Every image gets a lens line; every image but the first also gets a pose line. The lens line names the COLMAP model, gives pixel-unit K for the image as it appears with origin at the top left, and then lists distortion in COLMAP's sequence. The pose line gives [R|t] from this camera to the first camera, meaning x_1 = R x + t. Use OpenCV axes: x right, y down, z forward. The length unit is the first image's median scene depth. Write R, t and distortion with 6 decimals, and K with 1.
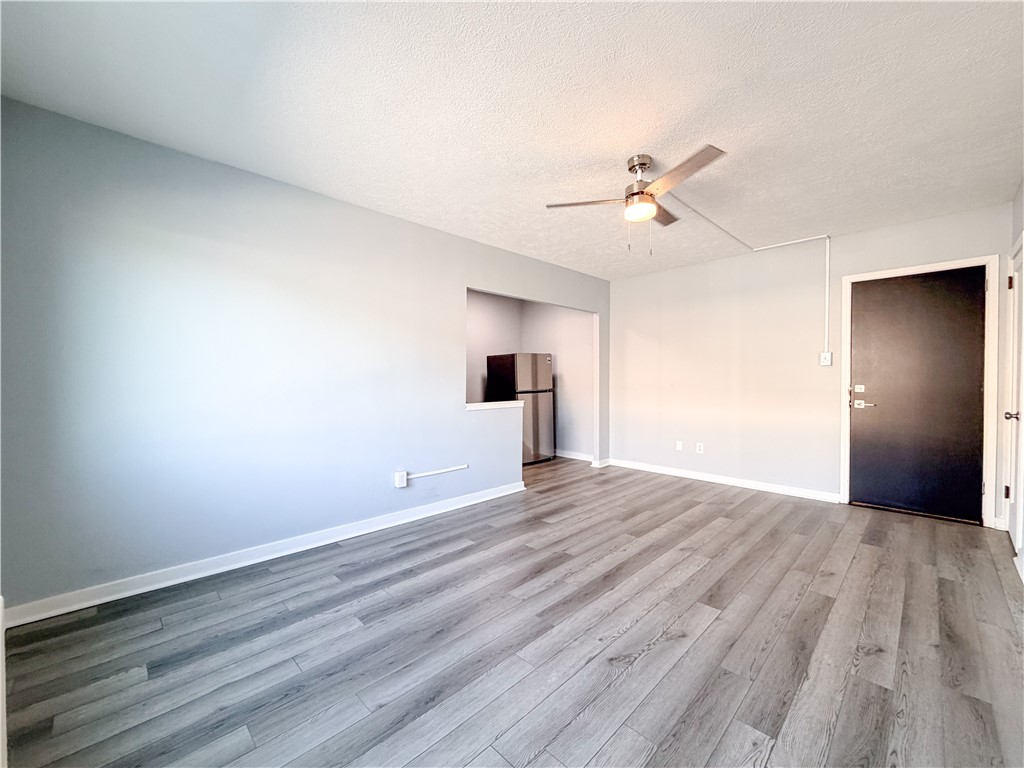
lens RADIAL K [[414.6, 0, 507.2], [0, 414.6, 384.4], [0, 0, 1]] dist [-0.000533, 0.000237]
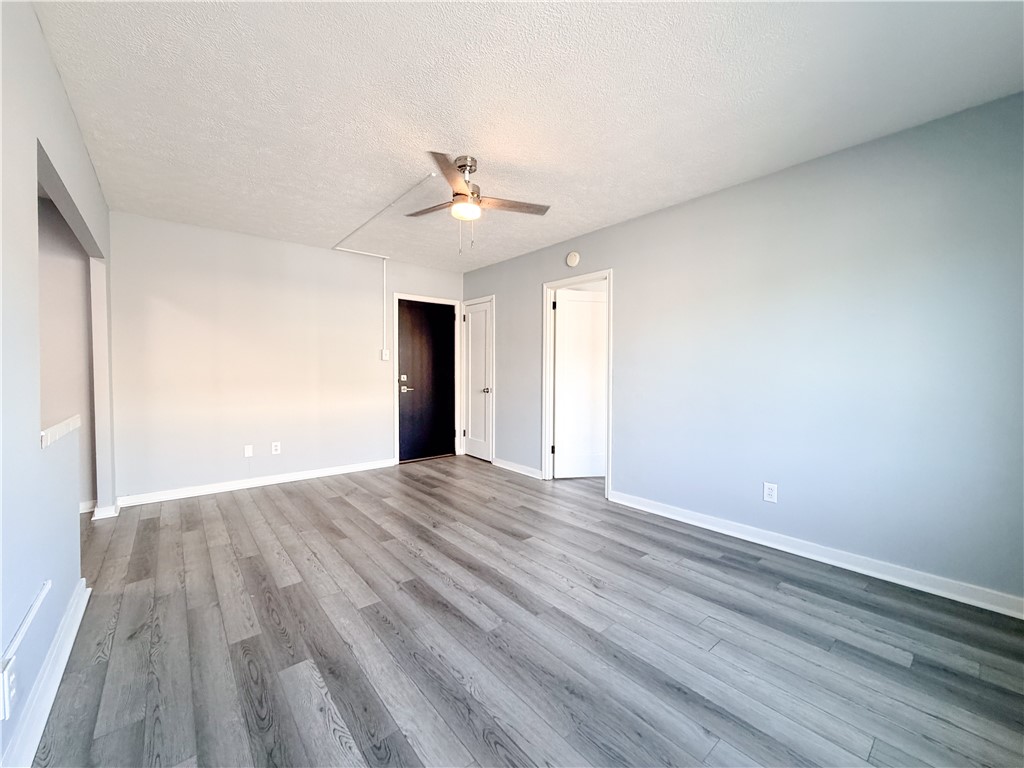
lens RADIAL K [[414.6, 0, 515.8], [0, 414.6, 379.1], [0, 0, 1]] dist [-0.000533, 0.000237]
pose [[0.068773, -0.018396, 0.997463, -0.591231], [0.010532, 0.999788, 0.017713, -0.005850], [-0.997577, 0.009287, 0.068952, 0.653149]]
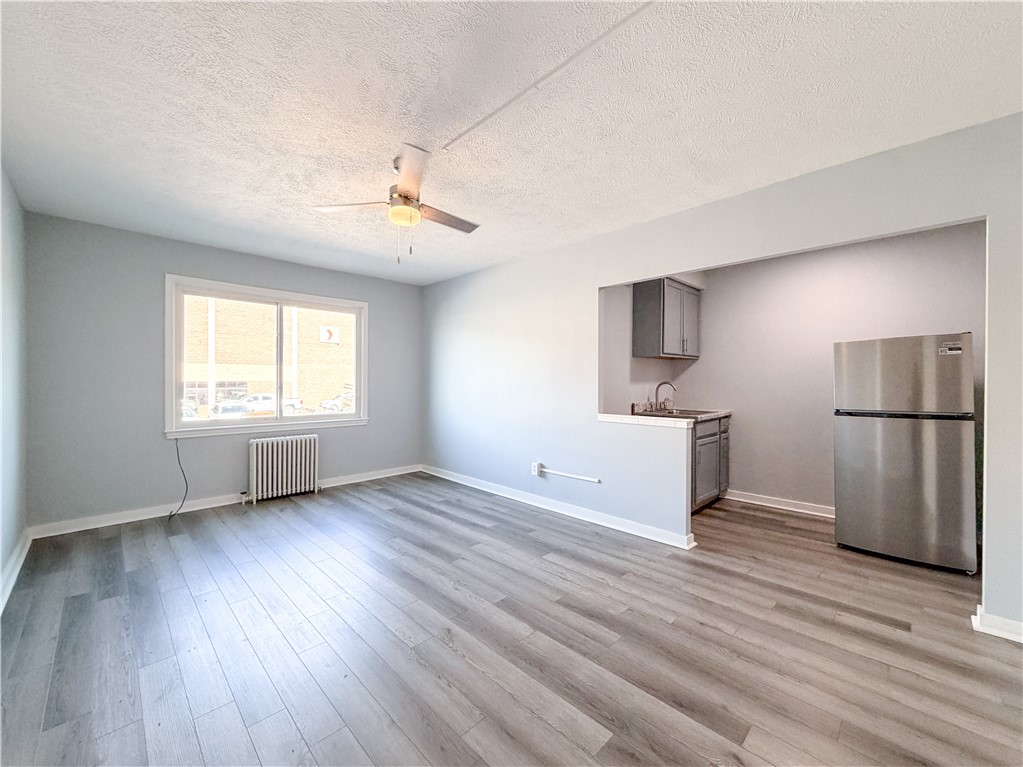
lens RADIAL K [[414.1, 0, 504.6], [0, 414.1, 381.5], [0, 0, 1]] dist [-0.000533, 0.000237]
pose [[-0.004006, 0.003521, -0.999986, 1.039736], [-0.014581, 0.999887, 0.003580, -0.028484], [0.999886, 0.014596, -0.003955, 1.006261]]
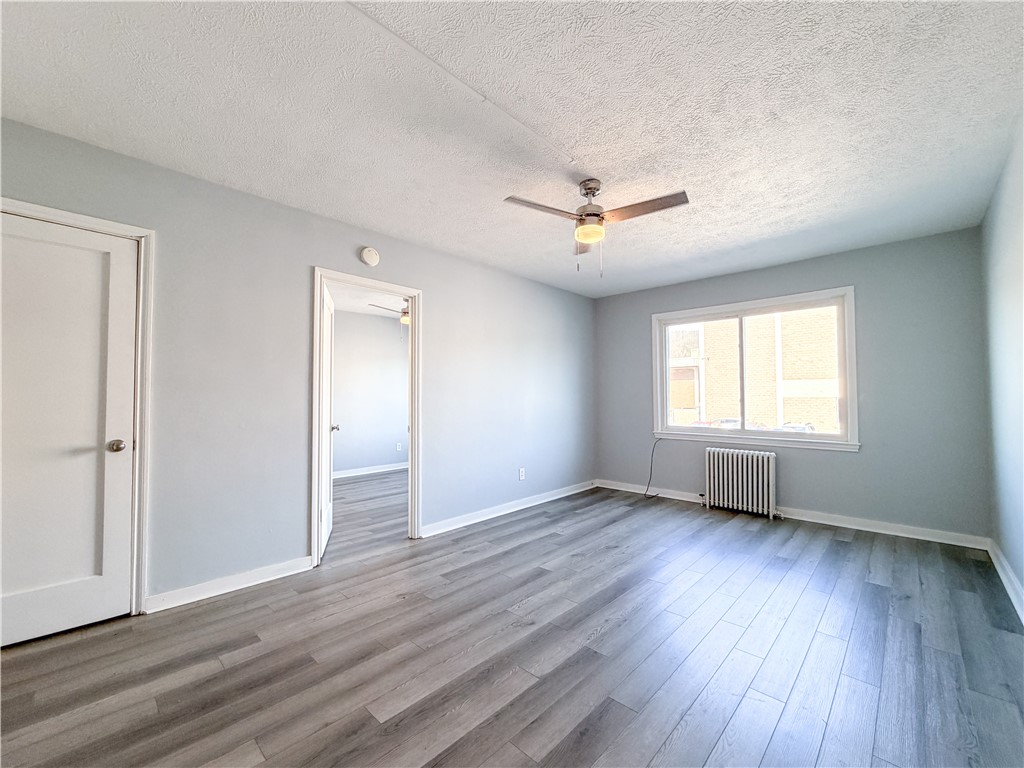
lens RADIAL K [[414.6, 0, 508.5], [0, 414.6, 387.7], [0, 0, 1]] dist [-0.000533, 0.000237]
pose [[-0.999582, 0.004726, -0.028511, 0.445703], [0.005071, 0.999914, -0.012055, -0.020605], [0.028452, -0.012195, -0.999521, 1.620674]]
